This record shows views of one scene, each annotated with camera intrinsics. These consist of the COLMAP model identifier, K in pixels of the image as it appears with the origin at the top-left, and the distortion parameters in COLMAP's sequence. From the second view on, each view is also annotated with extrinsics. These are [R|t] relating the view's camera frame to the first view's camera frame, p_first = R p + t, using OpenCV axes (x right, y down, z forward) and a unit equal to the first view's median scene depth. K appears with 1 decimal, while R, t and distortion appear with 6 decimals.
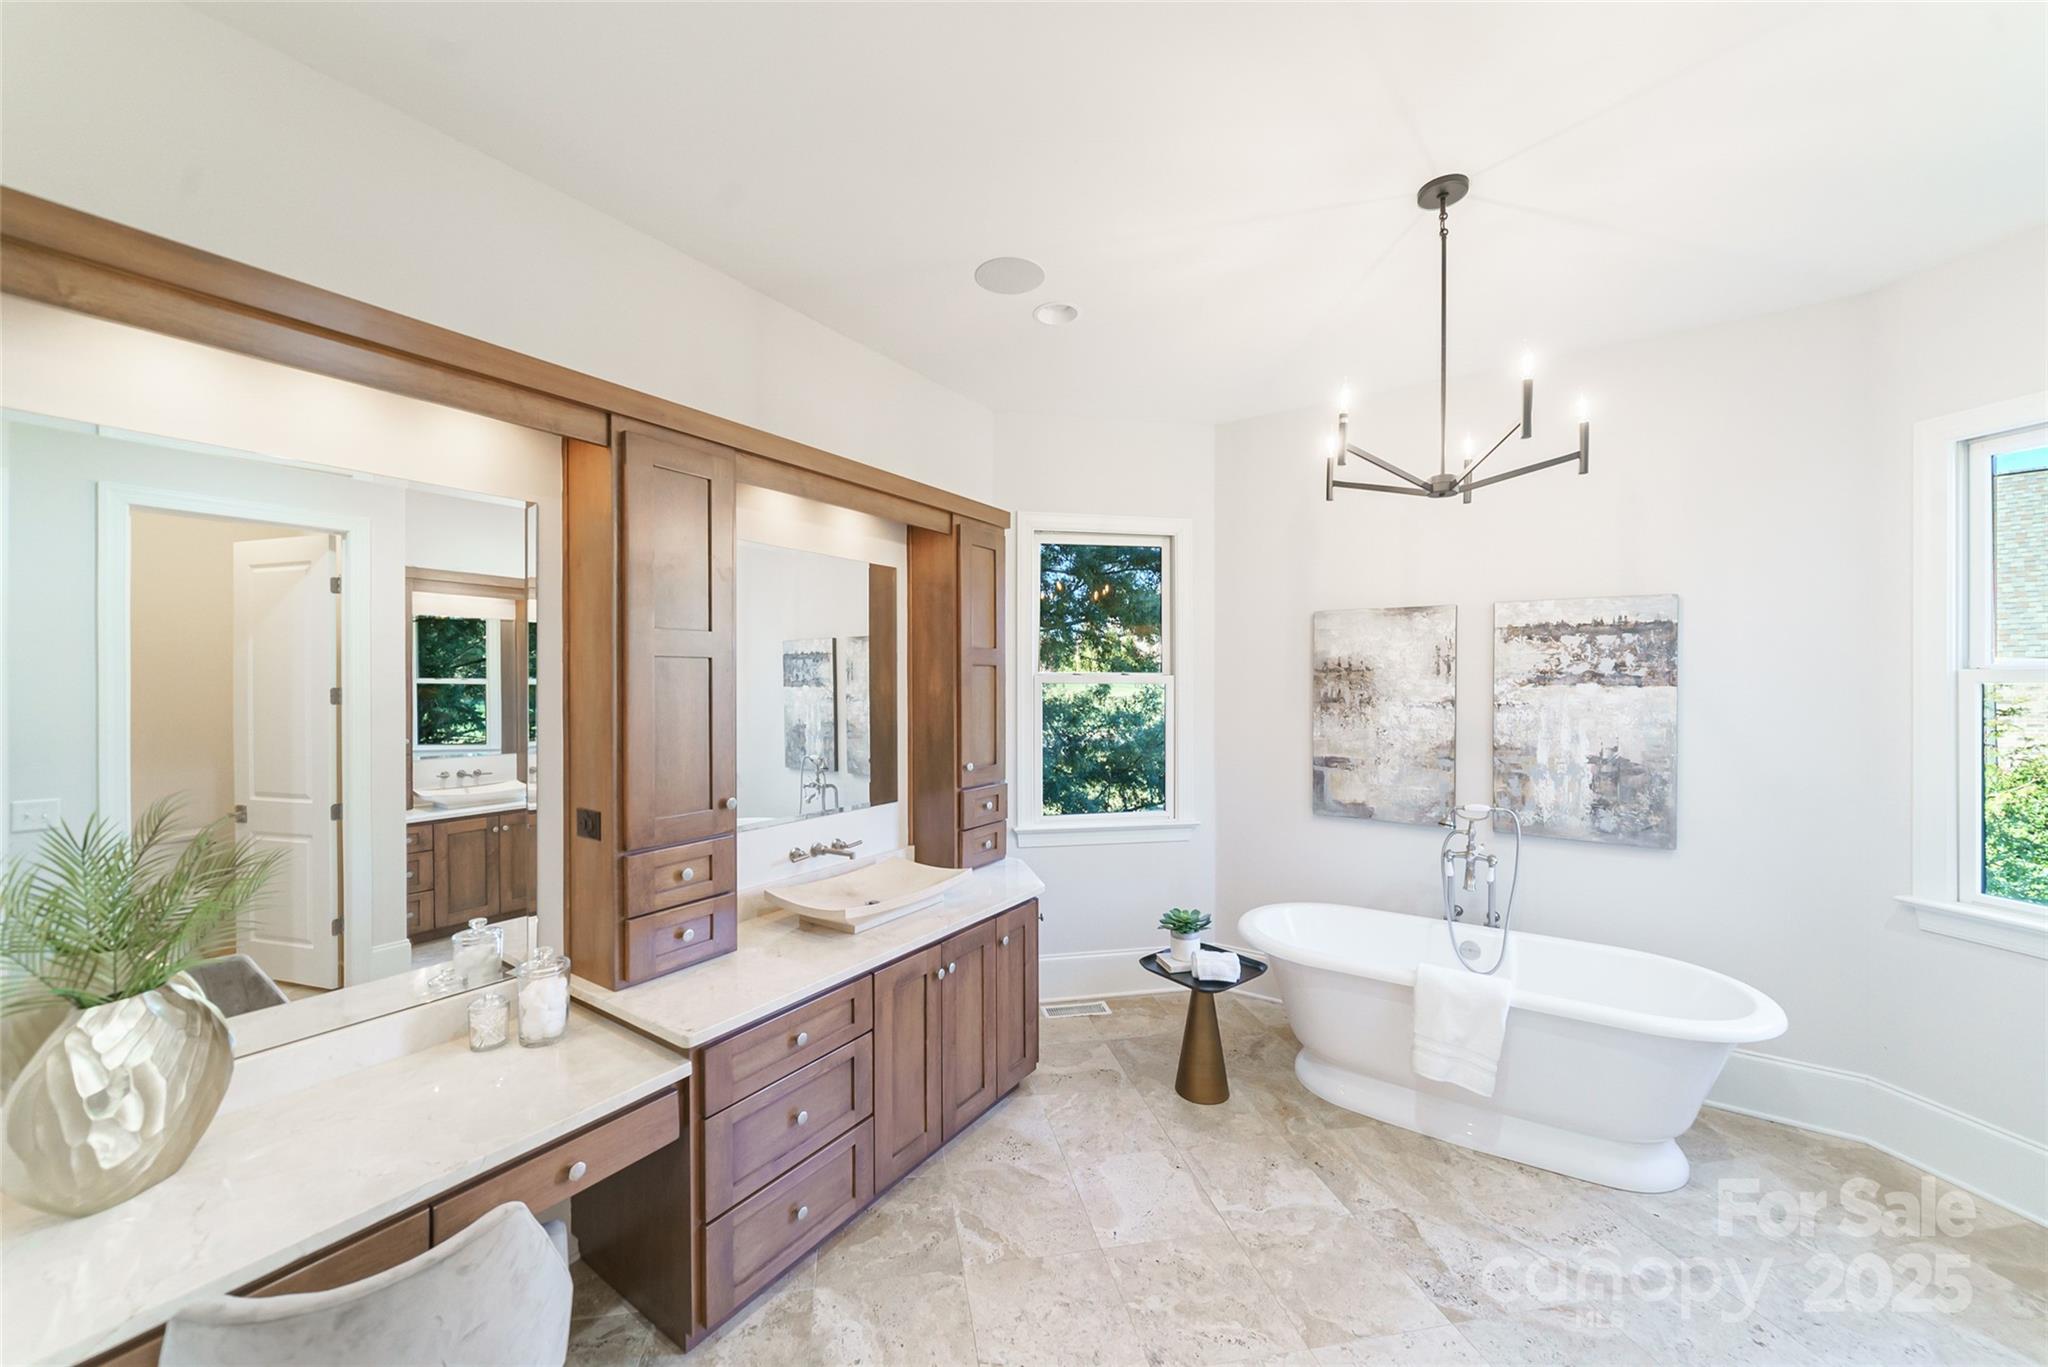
lens RADIAL K [[739.5, 0, 995.8], [0, 739.5, 681.6], [0, 0, 1]] dist [-0.004936, -0.000013]
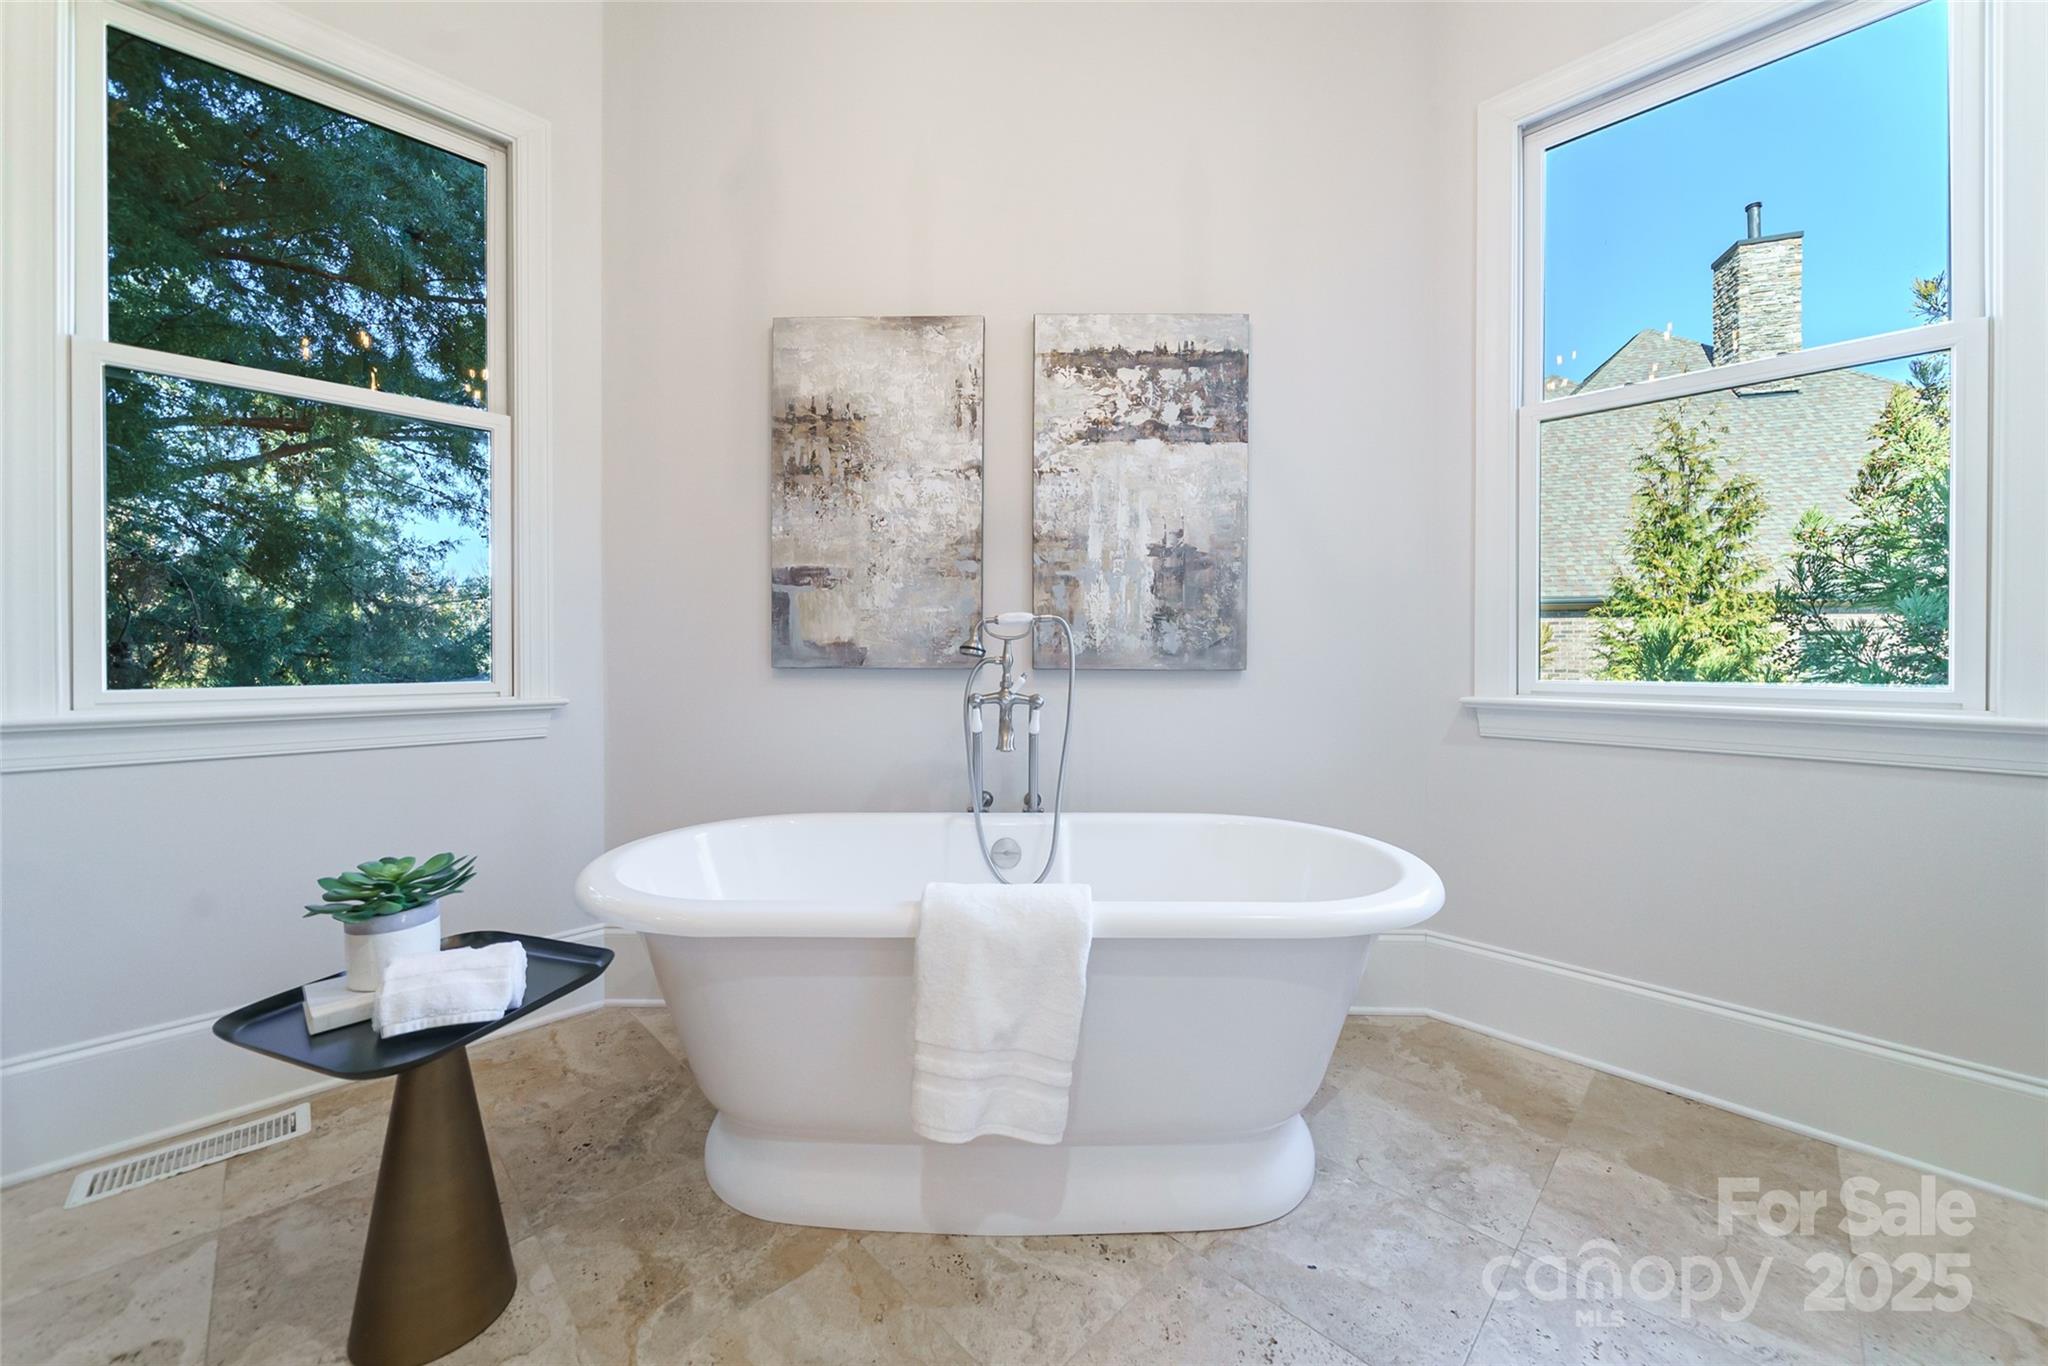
lens RADIAL K [[739.5, 0, 995.8], [0, 739.5, 681.1], [0, 0, 1]] dist [-0.004936, -0.000013]
pose [[0.828983, -0.014655, 0.559081, 0.298512], [-0.001756, 0.999584, 0.028805, 0.204045], [-0.559271, -0.024861, 0.828612, 0.503369]]
